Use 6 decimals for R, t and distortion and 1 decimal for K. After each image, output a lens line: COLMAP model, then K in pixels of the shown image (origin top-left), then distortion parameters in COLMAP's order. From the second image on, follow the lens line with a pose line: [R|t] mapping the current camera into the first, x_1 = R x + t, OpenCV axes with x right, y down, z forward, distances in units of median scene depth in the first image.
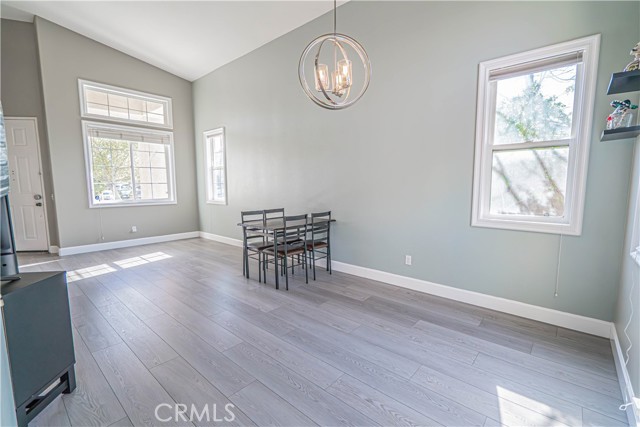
lens RADIAL K [[293.7, 0, 318.0], [0, 293.7, 215.8], [0, 0, 1]] dist [-0.003756, 0.000309]
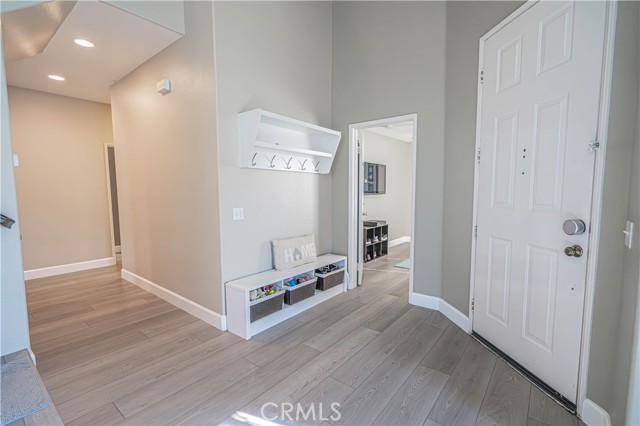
lens RADIAL K [[293.7, 0, 320.9], [0, 293.7, 216.6], [0, 0, 1]] dist [-0.003756, 0.000309]
pose [[0.048826, 0.092135, -0.994549, -0.667263], [-0.104697, 0.990723, 0.086641, -0.072641], [0.993305, 0.099896, 0.058019, 0.717756]]
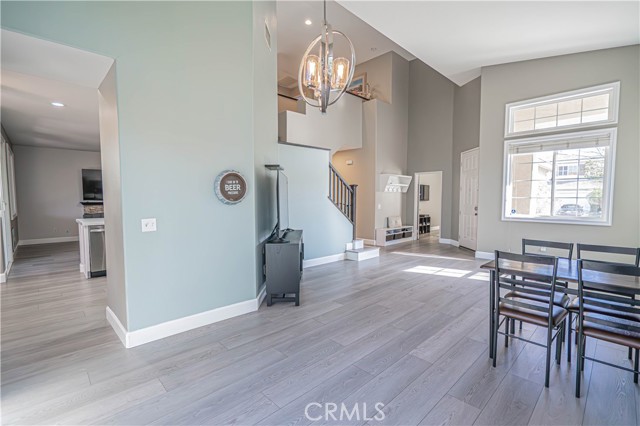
lens RADIAL K [[293.7, 0, 322.6], [0, 293.7, 214.5], [0, 0, 1]] dist [-0.003756, 0.000309]
pose [[-0.074672, 0.059266, -0.995445, 0.358082], [-0.106675, 0.992030, 0.067065, -0.051320], [0.991486, 0.111197, -0.067755, 0.422852]]
